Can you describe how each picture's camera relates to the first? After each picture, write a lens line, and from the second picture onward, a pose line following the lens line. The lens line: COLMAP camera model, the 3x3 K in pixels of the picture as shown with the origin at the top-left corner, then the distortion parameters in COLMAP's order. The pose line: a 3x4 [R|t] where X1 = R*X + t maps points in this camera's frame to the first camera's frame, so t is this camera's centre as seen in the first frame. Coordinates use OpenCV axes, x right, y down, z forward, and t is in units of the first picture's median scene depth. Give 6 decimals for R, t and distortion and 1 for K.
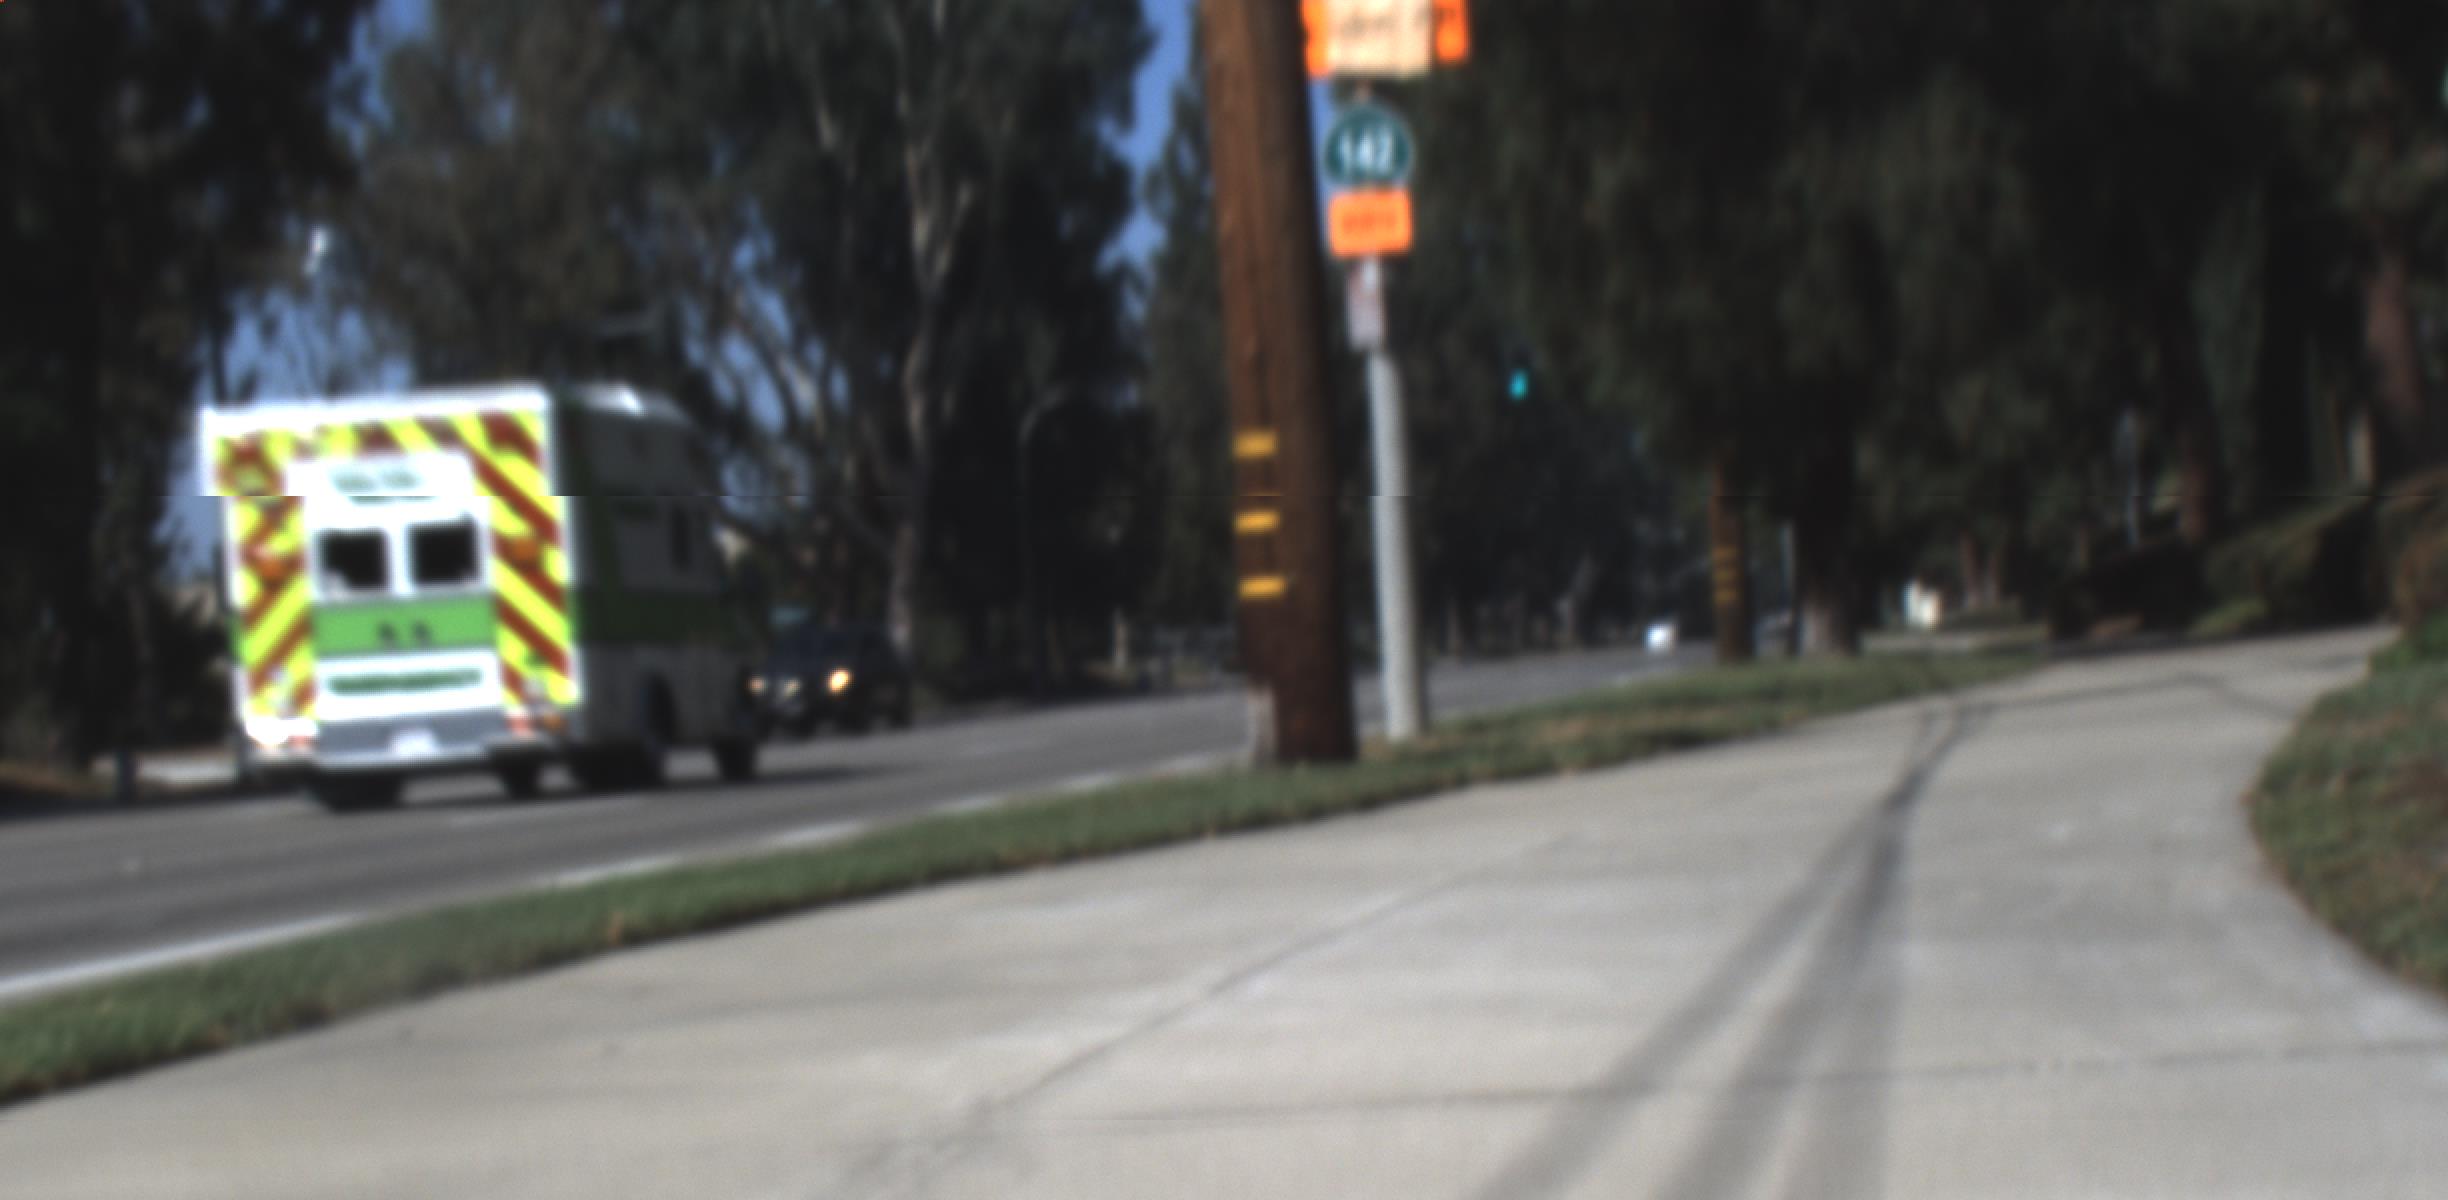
lens RADIAL K [[5770.2, 0, 1226.6], [0, 5770.2, 602.4], [0, 0, 1]] dist [0.035146, 0.398780]
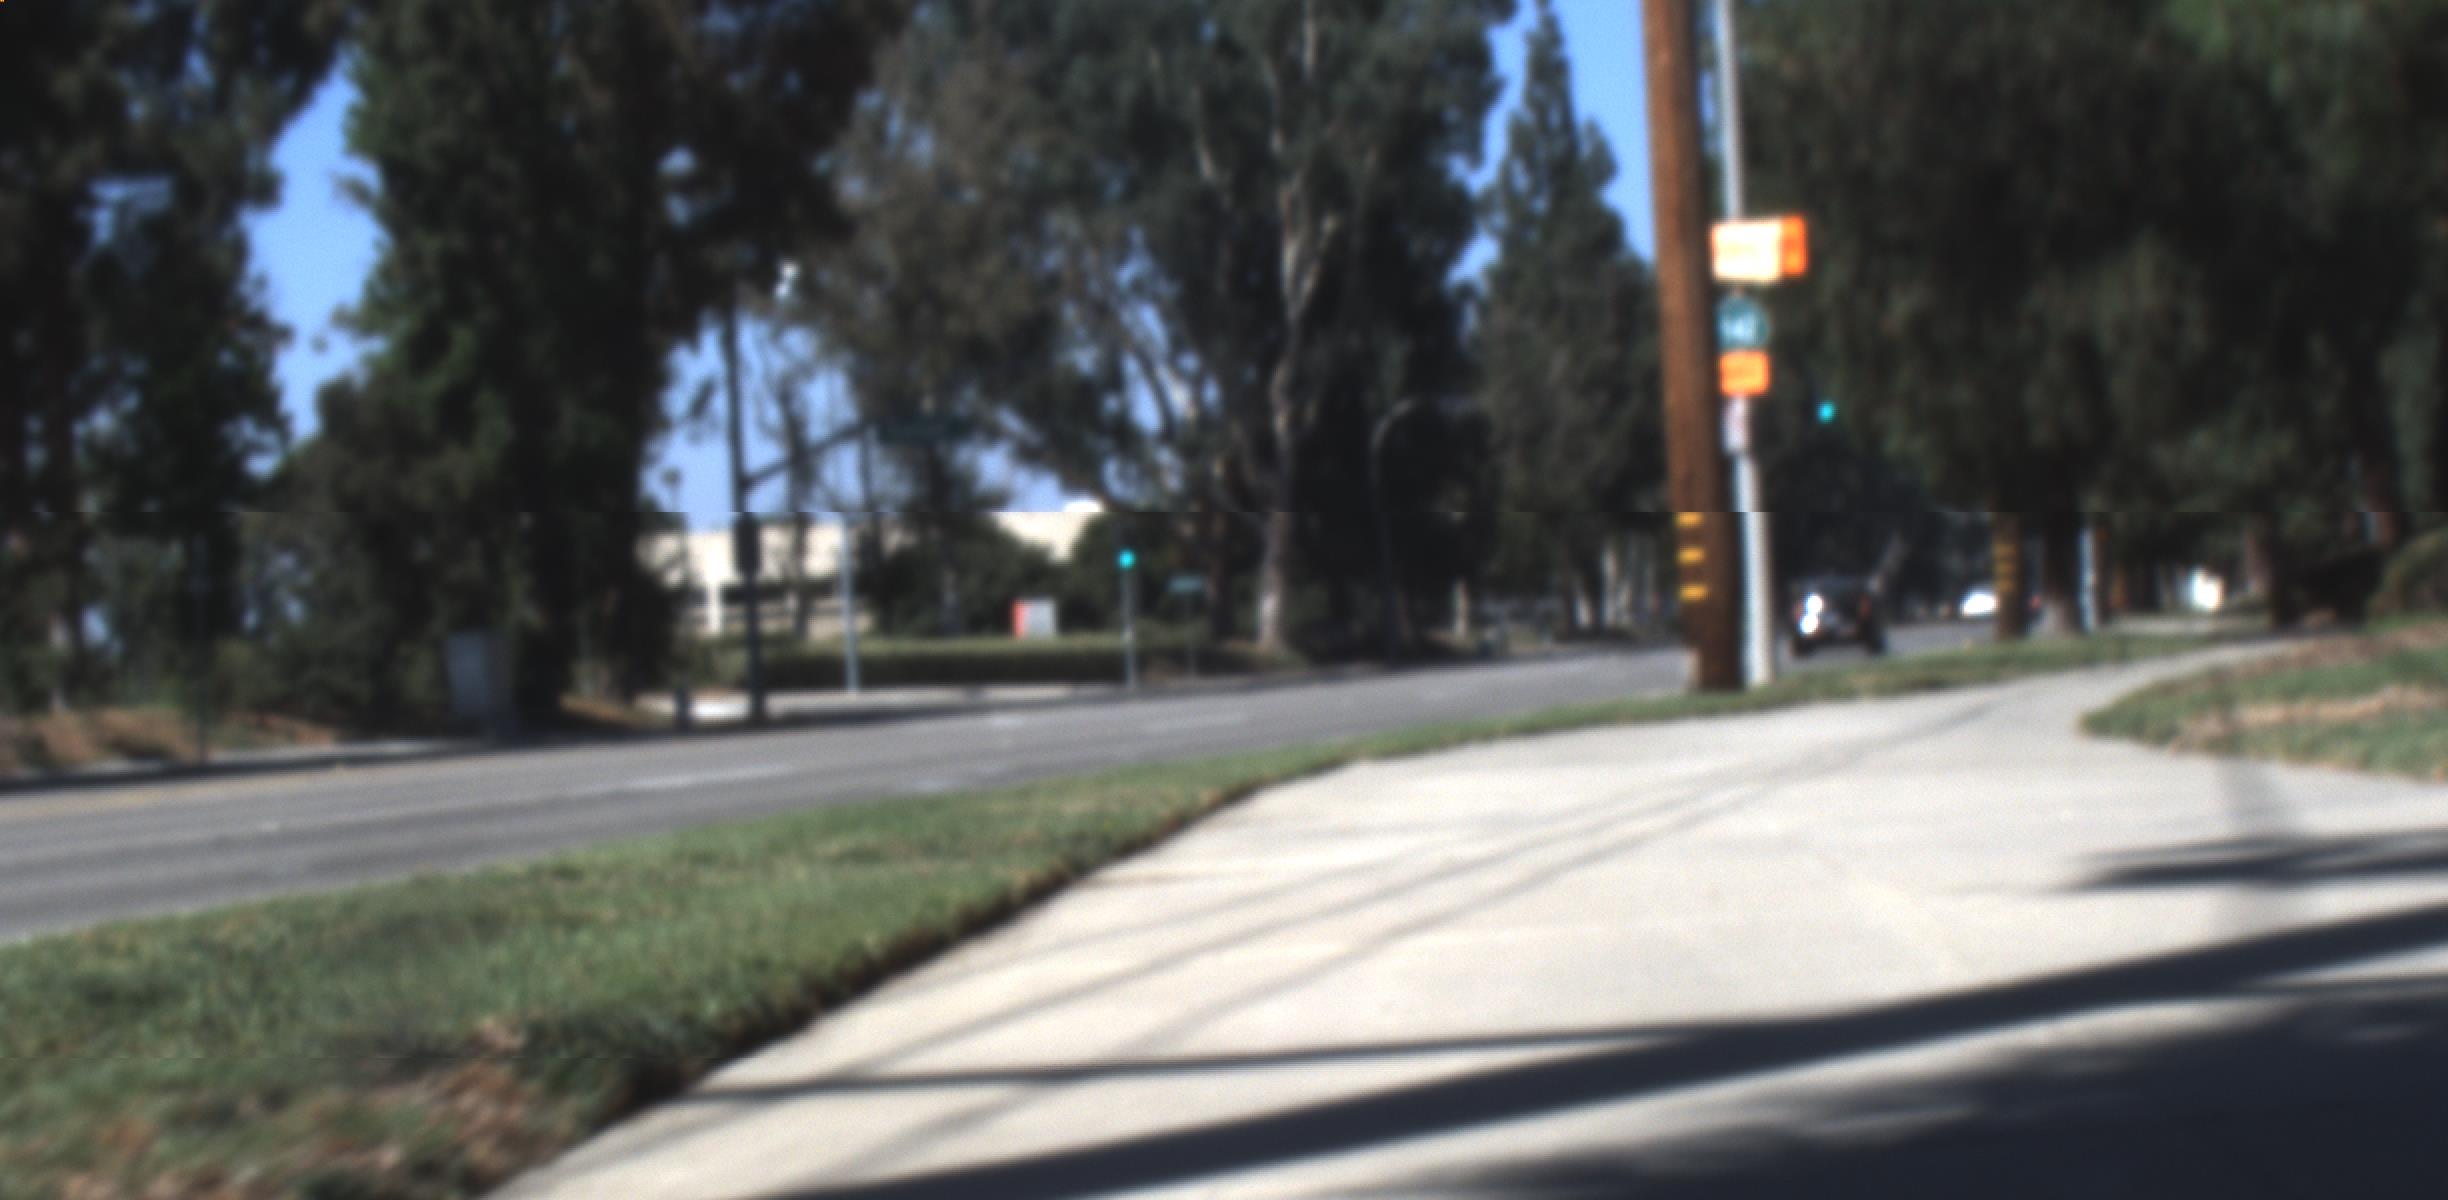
lens RADIAL K [[5770.2, 0, 1226.6], [0, 5770.2, 602.4], [0, 0, 1]] dist [0.035146, 0.398780]
pose [[0.998450, 0.017994, -0.052667, -0.005411], [-0.017829, 0.999835, 0.003592, -0.001418], [0.052723, -0.002647, 0.998606, -0.112343]]
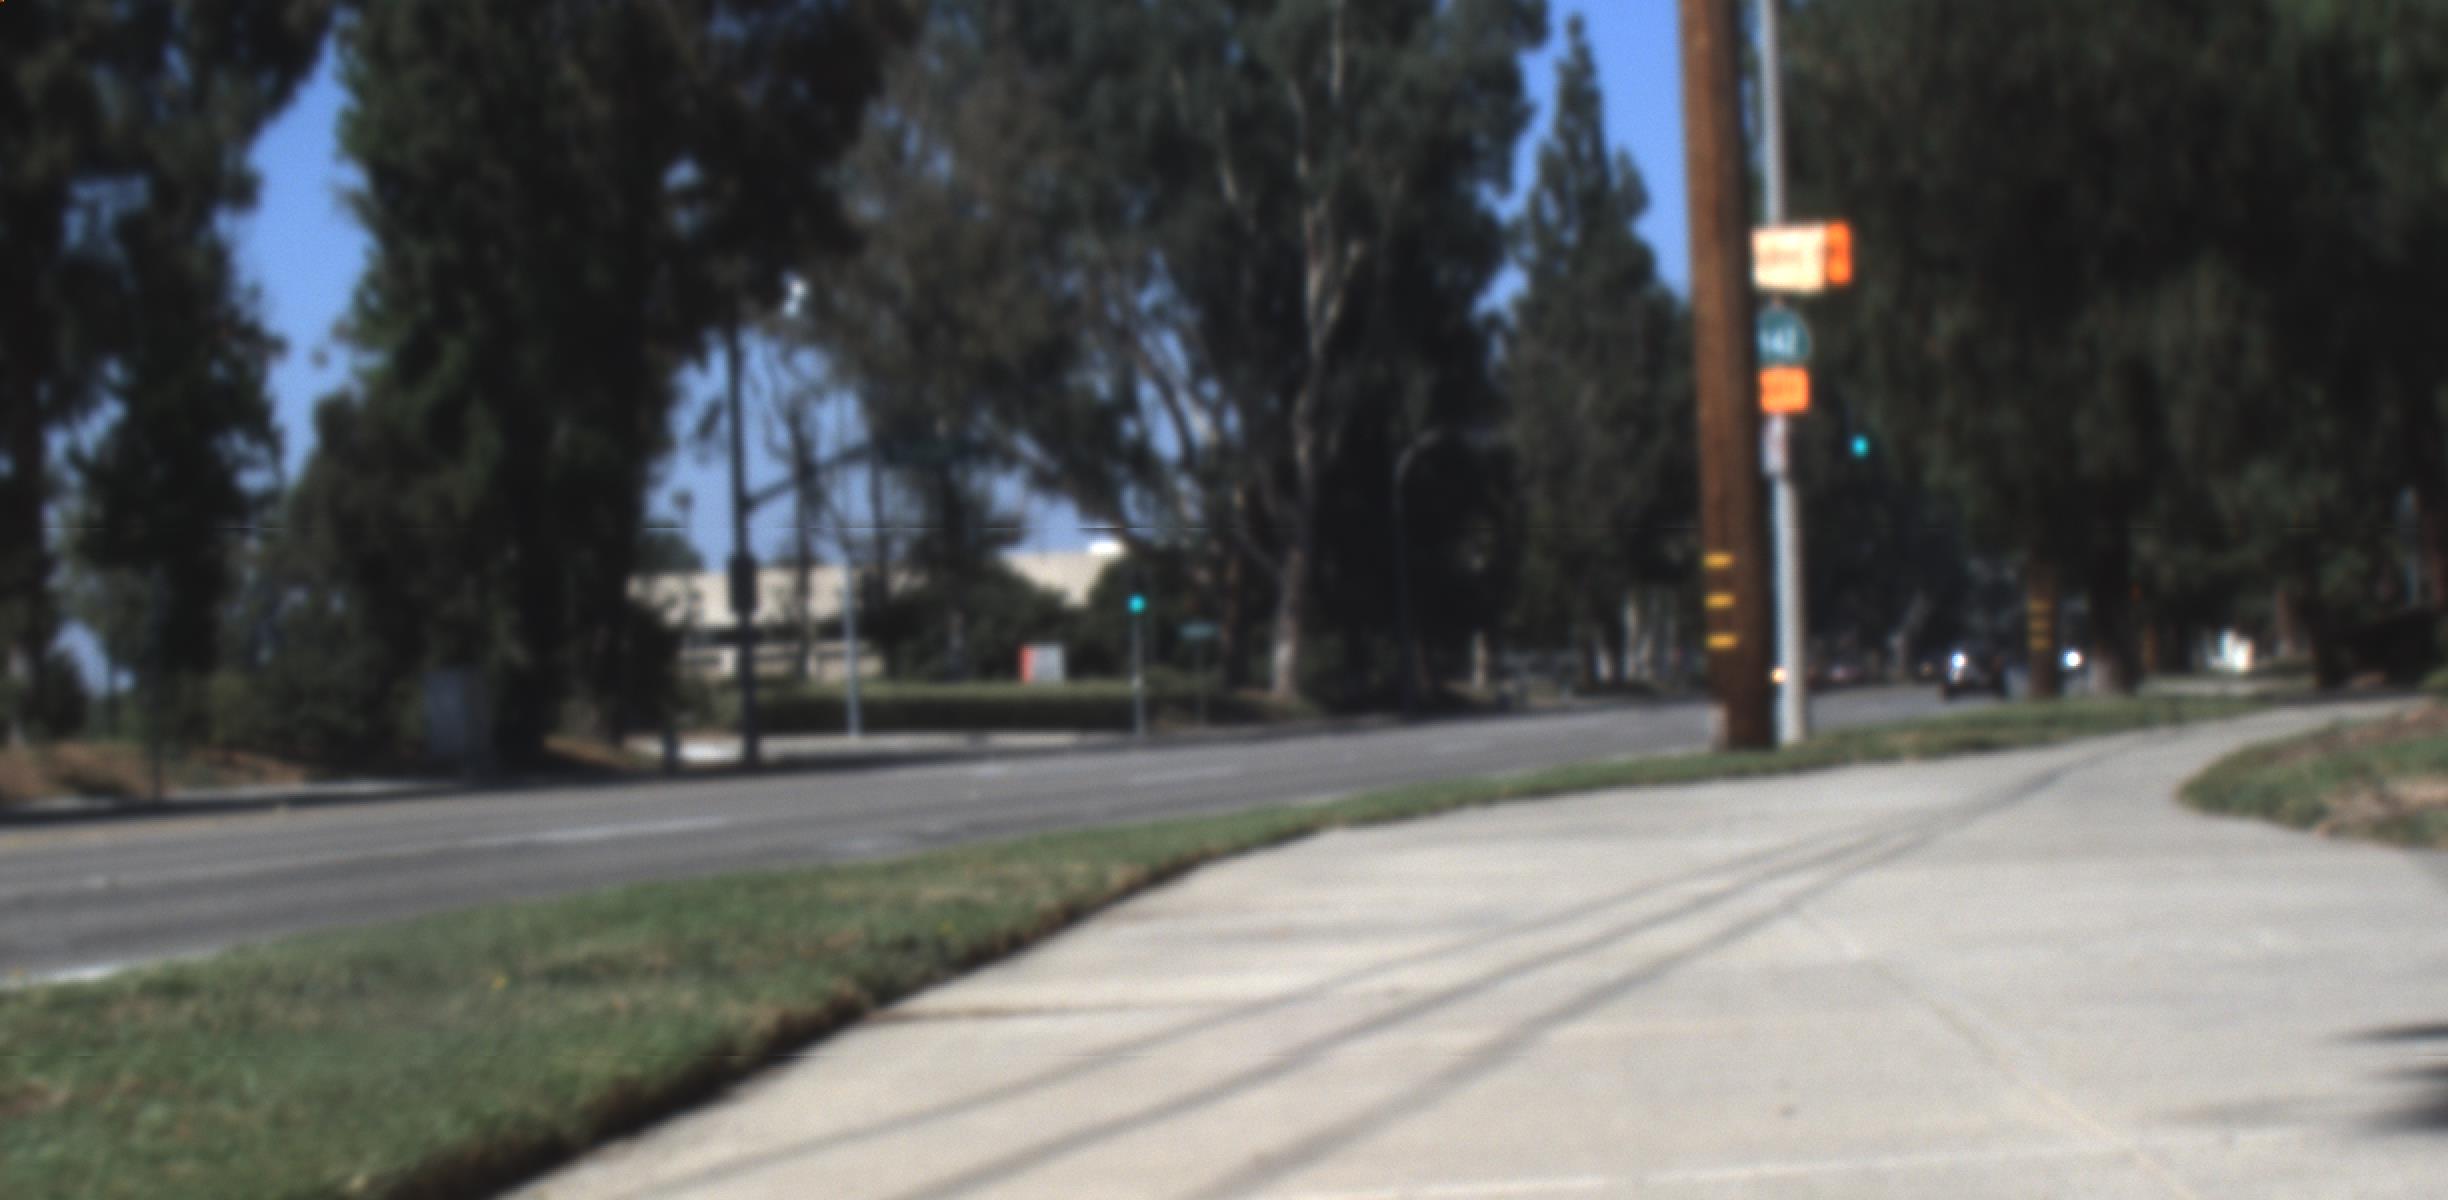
lens RADIAL K [[5685.4, 0, 1150.1], [0, 5685.4, 598.2], [0, 0, 1]] dist [0.078968, 0.457079]
pose [[0.996993, 0.029355, -0.071722, -0.004915], [-0.029627, 0.999557, -0.002733, -0.000693], [0.071610, 0.004850, 0.997421, -0.076316]]
